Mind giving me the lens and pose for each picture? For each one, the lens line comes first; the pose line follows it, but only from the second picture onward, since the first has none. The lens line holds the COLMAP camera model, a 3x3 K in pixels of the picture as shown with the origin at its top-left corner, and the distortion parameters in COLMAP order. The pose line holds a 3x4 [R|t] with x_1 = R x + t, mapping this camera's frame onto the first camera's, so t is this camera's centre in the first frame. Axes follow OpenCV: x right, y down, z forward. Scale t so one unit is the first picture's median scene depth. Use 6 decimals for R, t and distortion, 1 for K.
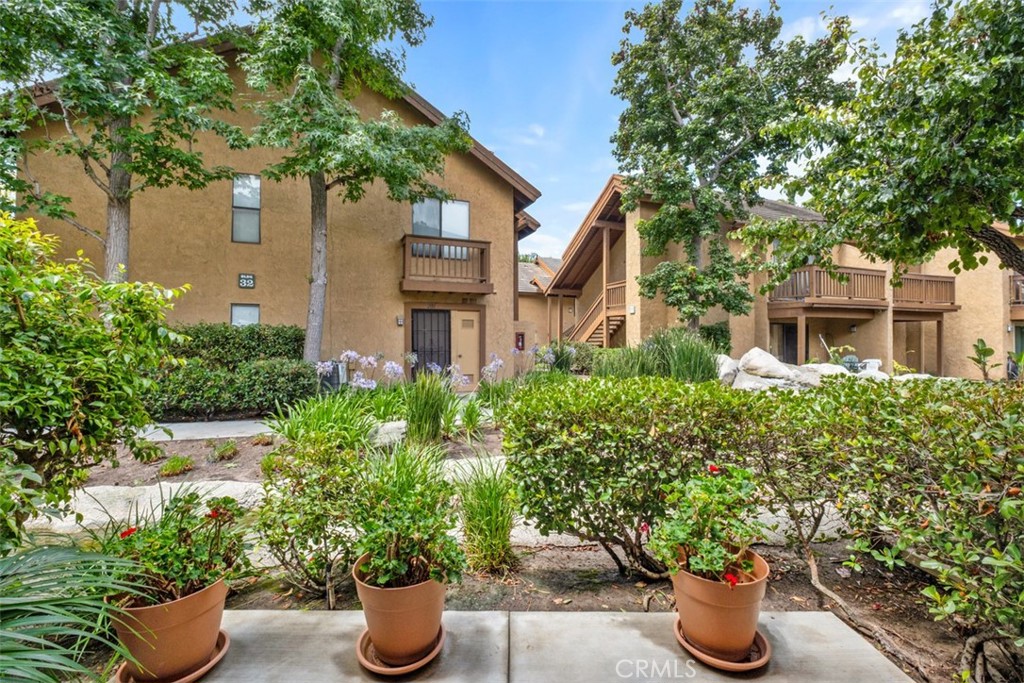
lens RADIAL K [[442.1, 0, 513.4], [0, 442.1, 336.4], [0, 0, 1]] dist [-0.001300, -0.004321]
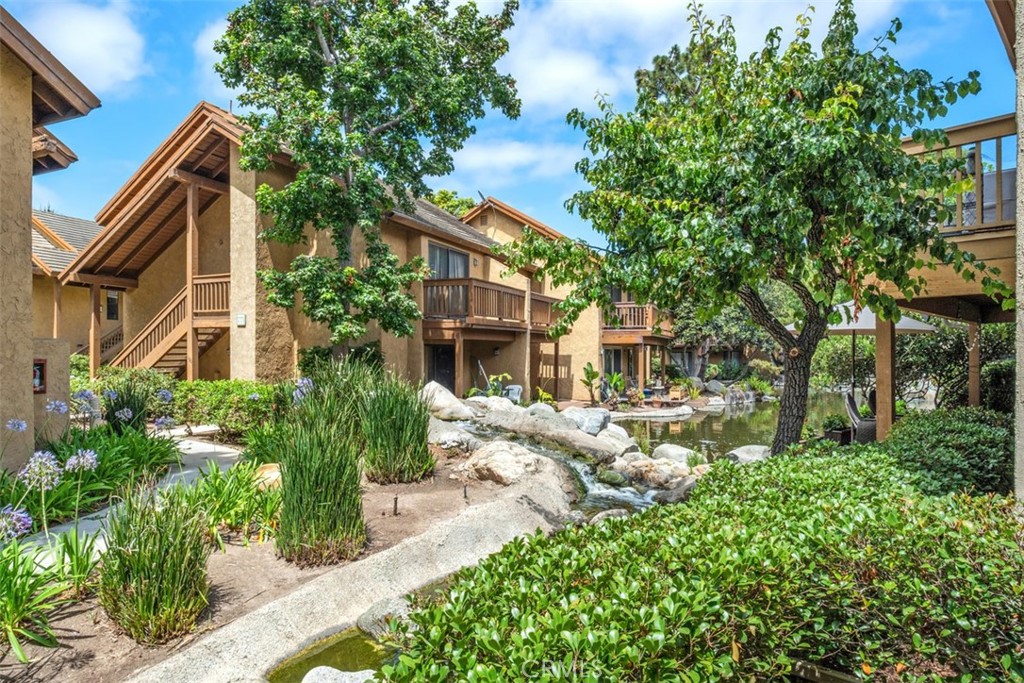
lens RADIAL K [[592.8, 0, 516.0], [0, 592.8, 358.6], [0, 0, 1]] dist [-0.008650, -0.001151]
pose [[0.714191, -0.004564, 0.699936, -0.096706], [-0.010162, 0.999806, 0.016889, -0.040609], [-0.699877, -0.019175, 0.714006, 0.169615]]
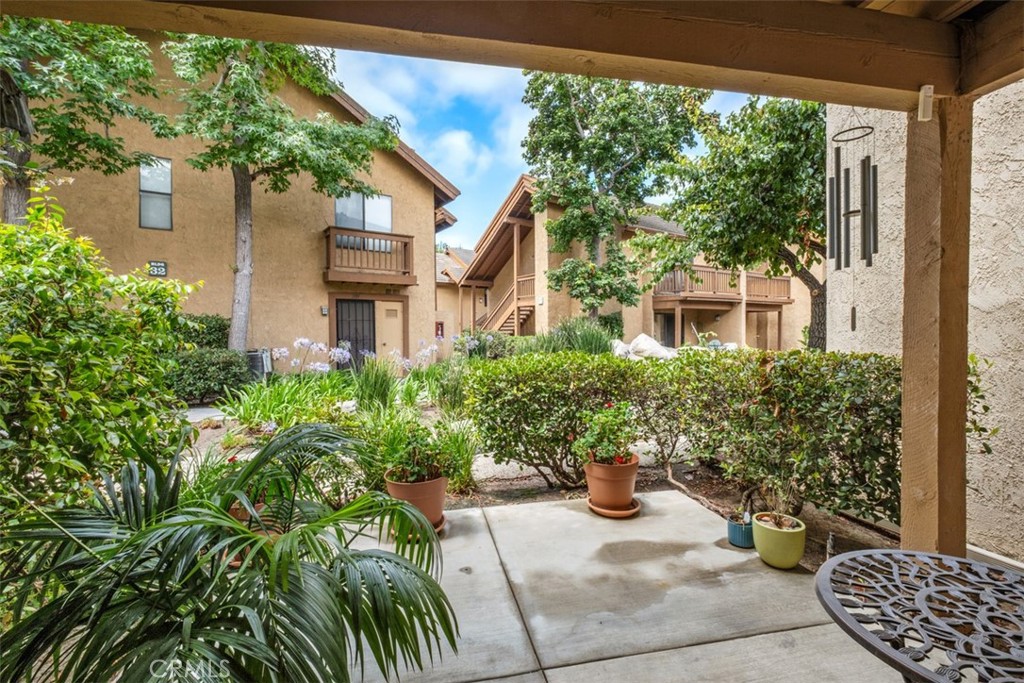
lens RADIAL K [[442.1, 0, 516.1], [0, 442.1, 336.9], [0, 0, 1]] dist [-0.001300, -0.004321]
pose [[0.976635, -0.010100, 0.214668, -0.050124], [0.004809, 0.999672, 0.025156, 0.002468], [-0.214852, -0.023535, 0.976363, -0.111520]]
